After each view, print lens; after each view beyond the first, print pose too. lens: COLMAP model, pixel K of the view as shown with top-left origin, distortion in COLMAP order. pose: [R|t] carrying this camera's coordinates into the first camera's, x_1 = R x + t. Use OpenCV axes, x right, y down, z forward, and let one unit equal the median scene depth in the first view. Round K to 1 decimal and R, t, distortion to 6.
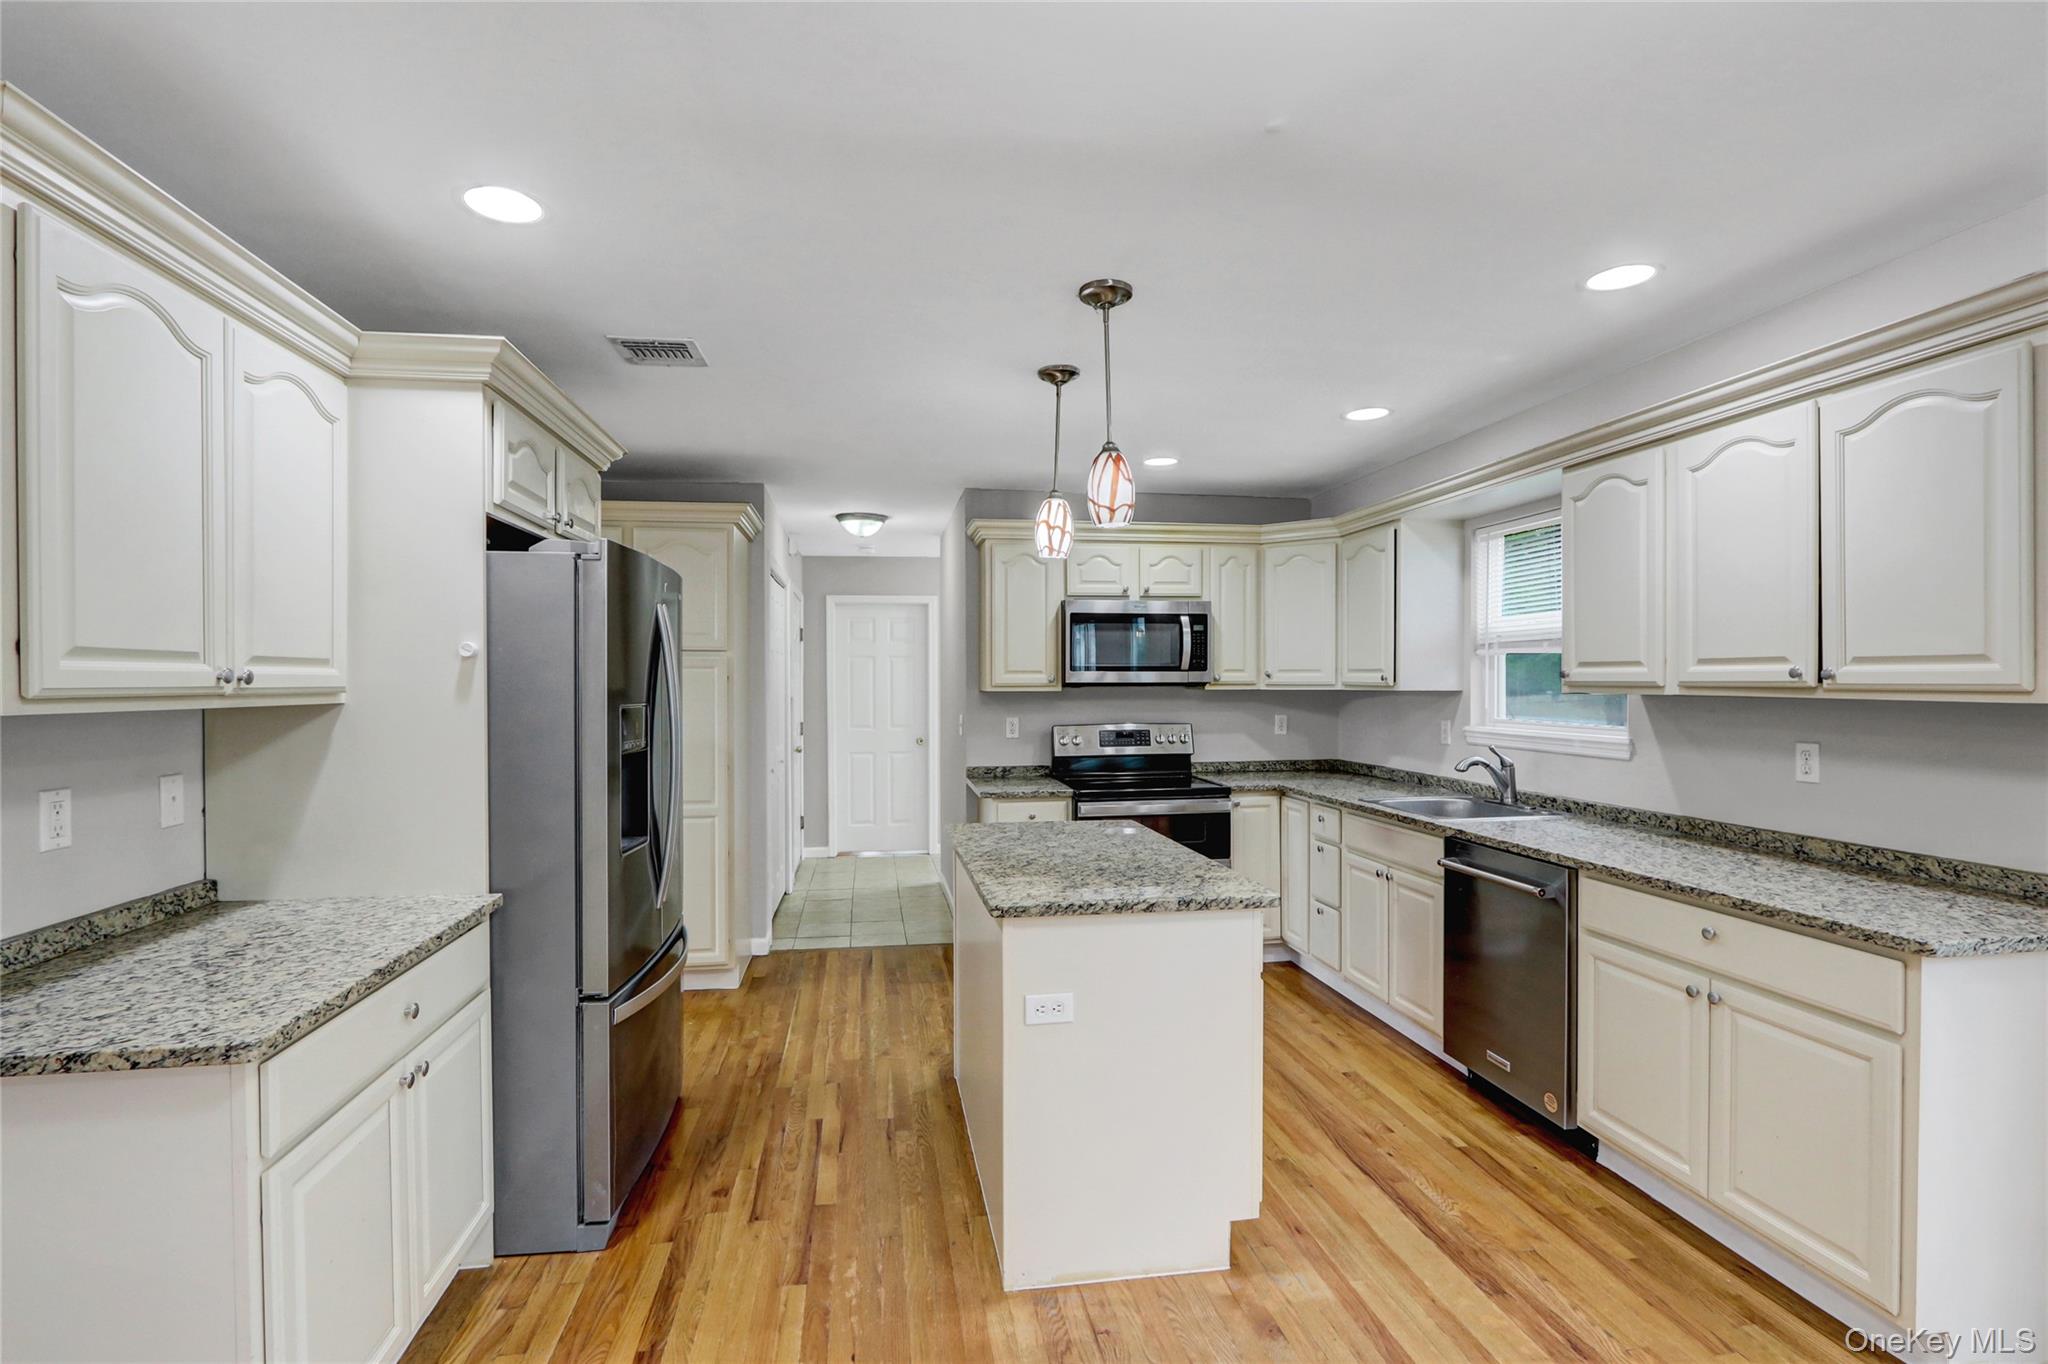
lens RADIAL K [[954.4, 0, 1007.8], [0, 954.4, 694.7], [0, 0, 1]] dist [-0.014917, 0.001869]
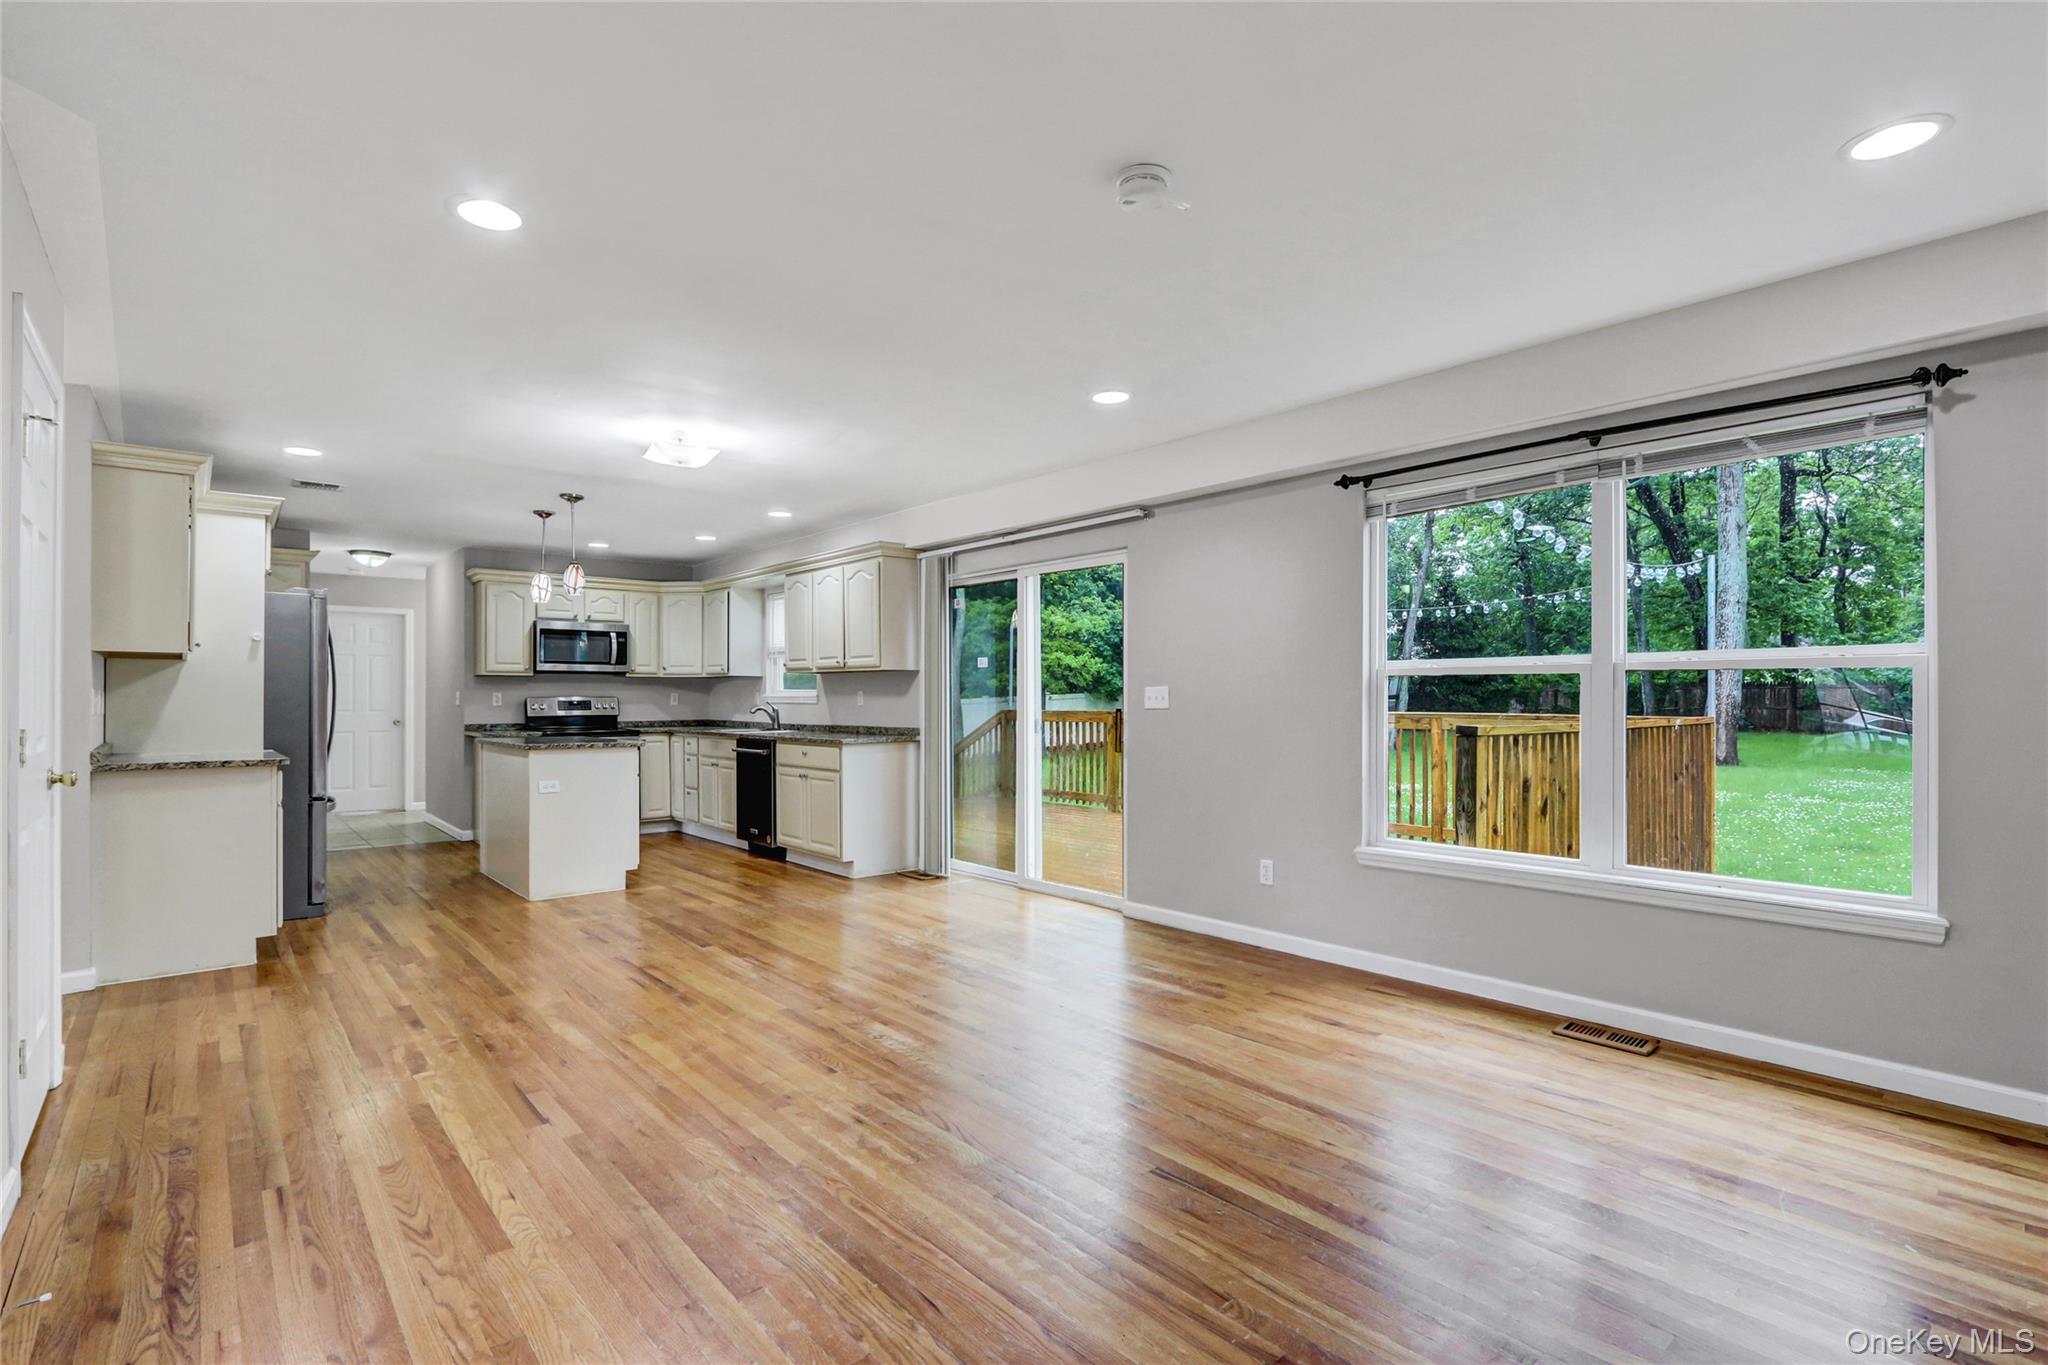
lens RADIAL K [[955.1, 0, 1011.2], [0, 955.1, 693.7], [0, 0, 1]] dist [-0.016059, 0.001294]
pose [[0.845484, 0.004331, 0.533983, -0.189767], [0.006013, 0.999827, -0.017630, 0.094997], [-0.533966, 0.018117, 0.845312, -1.274544]]
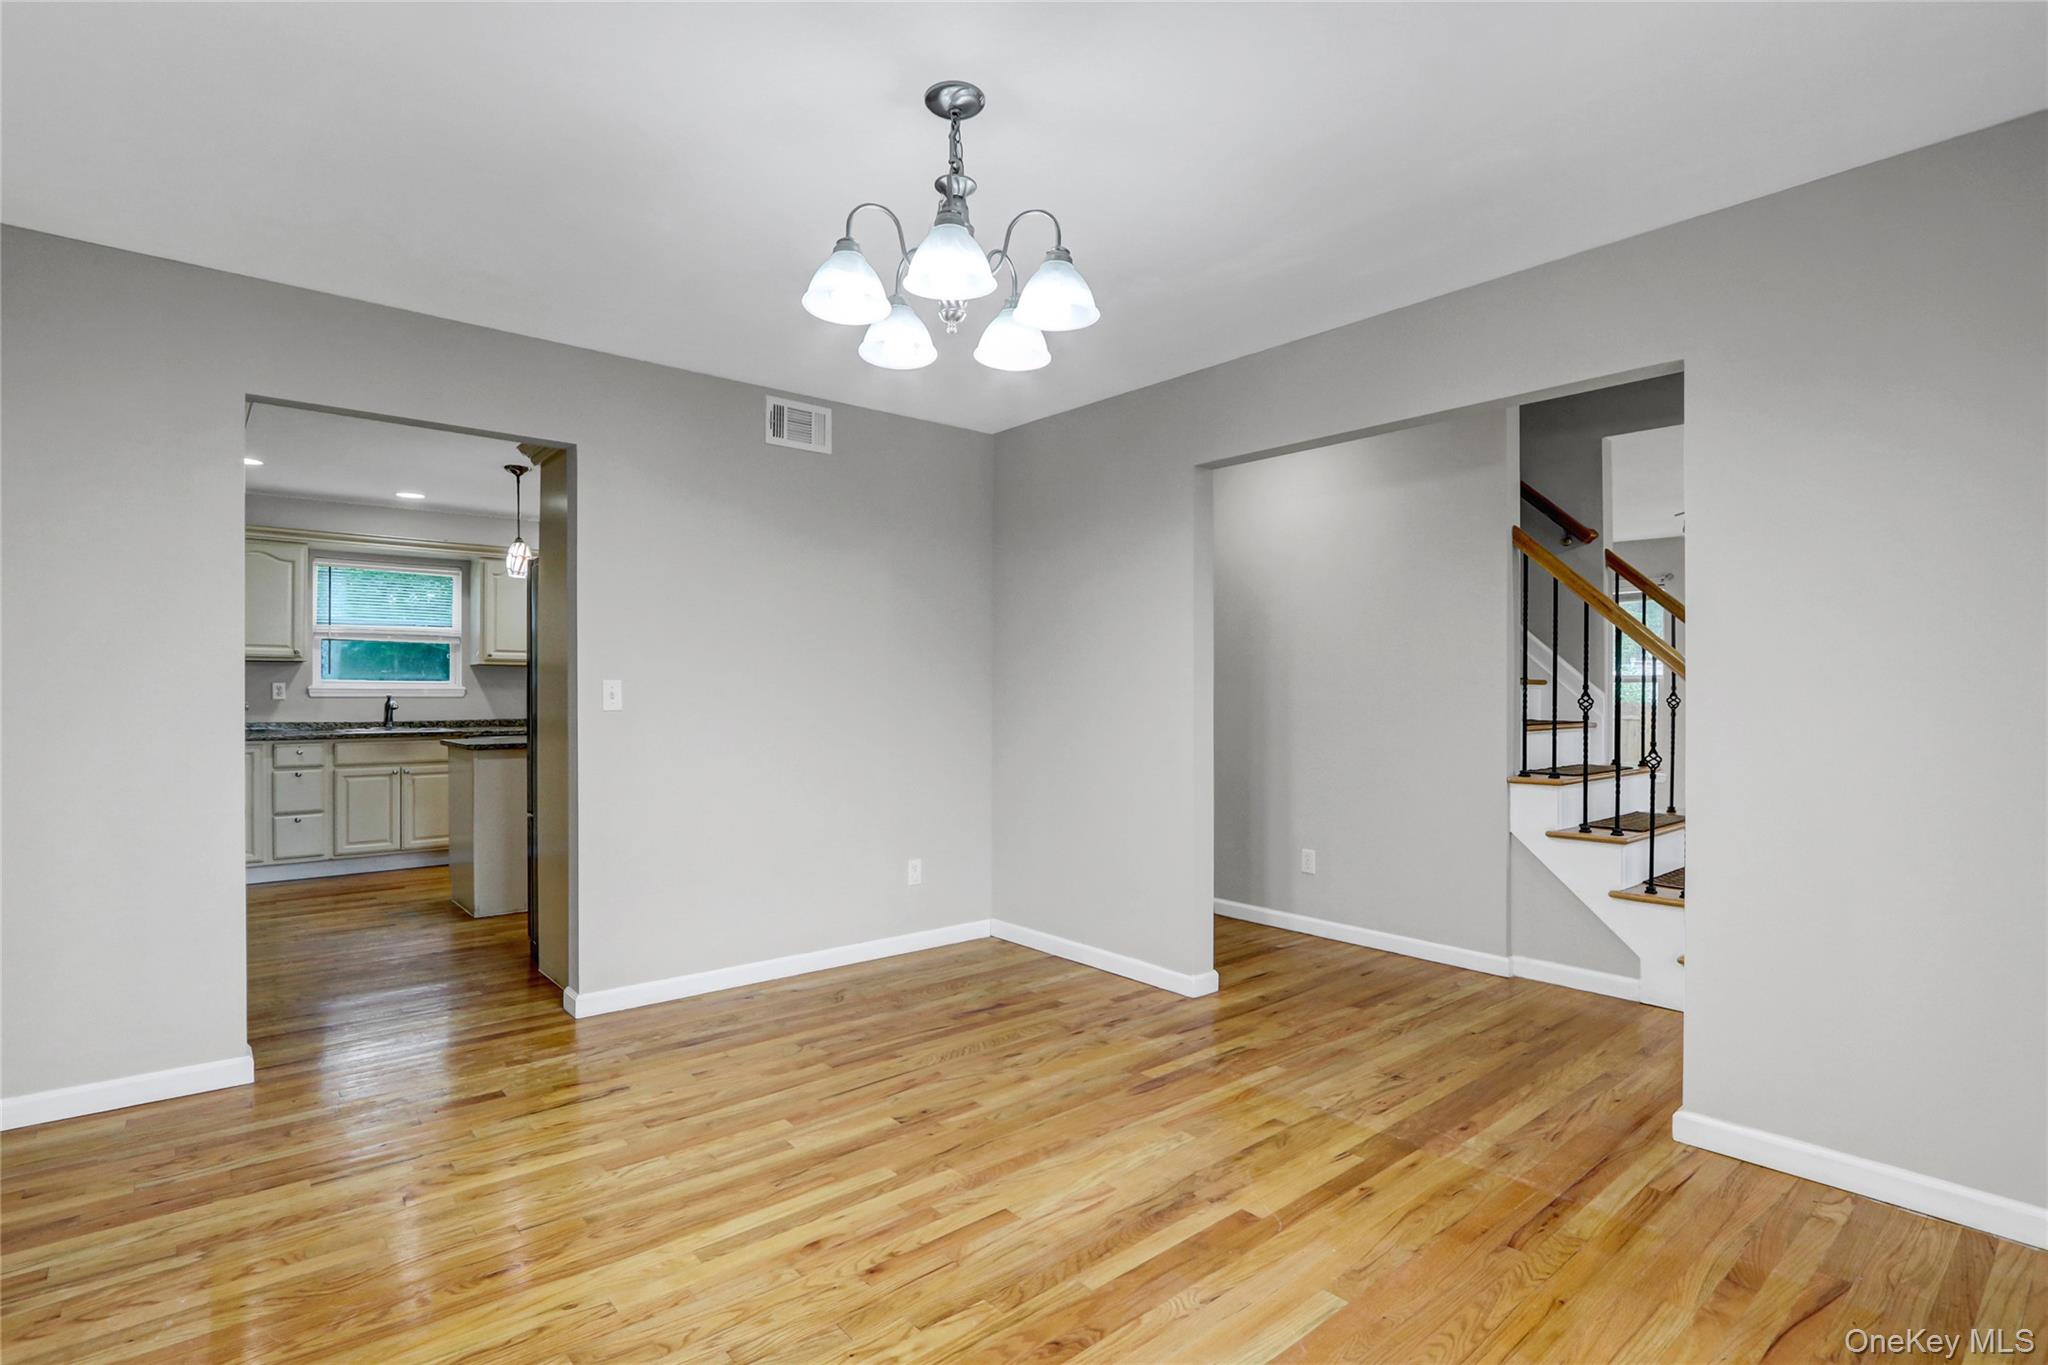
lens RADIAL K [[955.1, 0, 1011.2], [0, 955.1, 693.7], [0, 0, 1]] dist [-0.016059, 0.001294]
pose [[-0.547923, -0.000465, 0.836529, -1.880209], [0.011997, 0.999893, 0.008413, 0.062727], [-0.836443, 0.014646, -0.547859, 1.214481]]
